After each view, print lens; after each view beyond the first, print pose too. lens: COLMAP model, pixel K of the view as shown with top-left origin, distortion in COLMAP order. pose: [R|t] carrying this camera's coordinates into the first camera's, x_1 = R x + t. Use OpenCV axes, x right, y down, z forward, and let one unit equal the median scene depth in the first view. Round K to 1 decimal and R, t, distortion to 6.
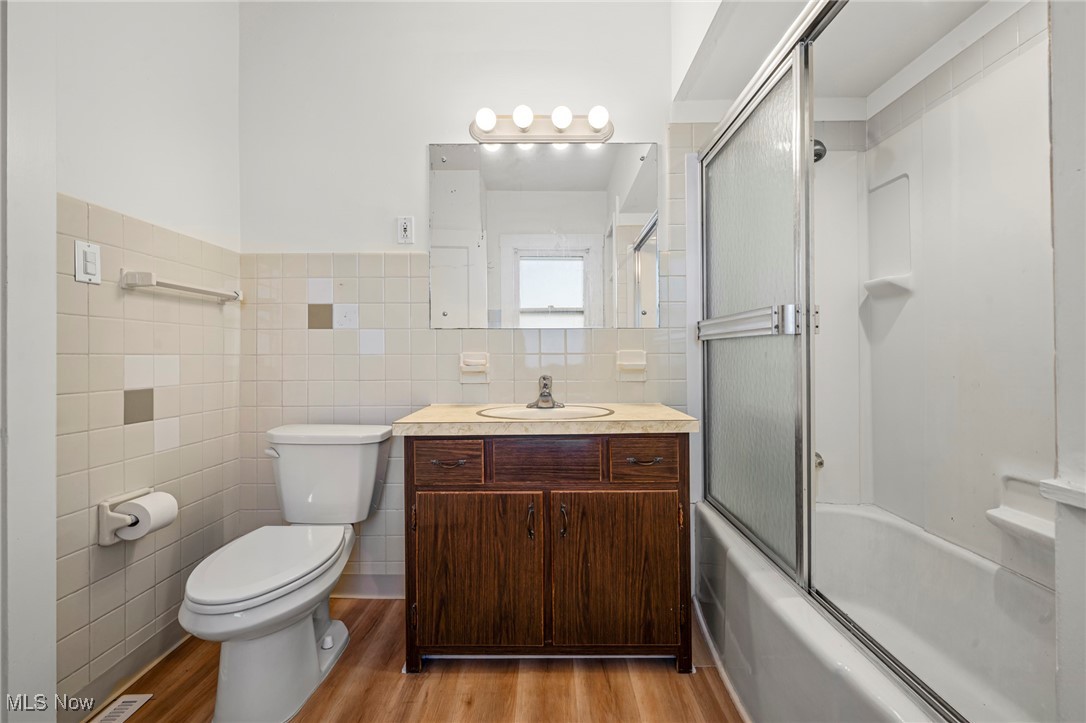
lens RADIAL K [[463.7, 0, 542.8], [0, 463.7, 357.8], [0, 0, 1]] dist [0.001389, 0.000591]
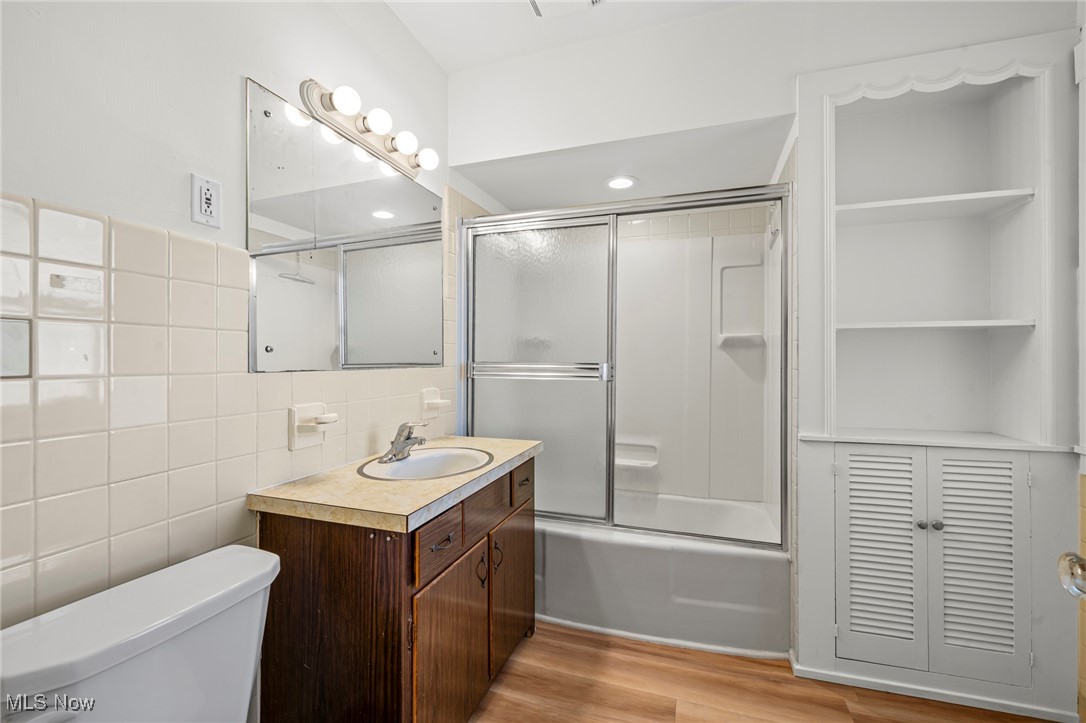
lens RADIAL K [[463.7, 0, 541.8], [0, 463.7, 359.7], [0, 0, 1]] dist [0.001389, 0.000591]
pose [[0.313424, -0.000181, 0.949613, -0.944076], [-0.000094, 1.000000, 0.000221, -0.105477], [-0.949613, -0.000158, 0.313423, 0.562634]]
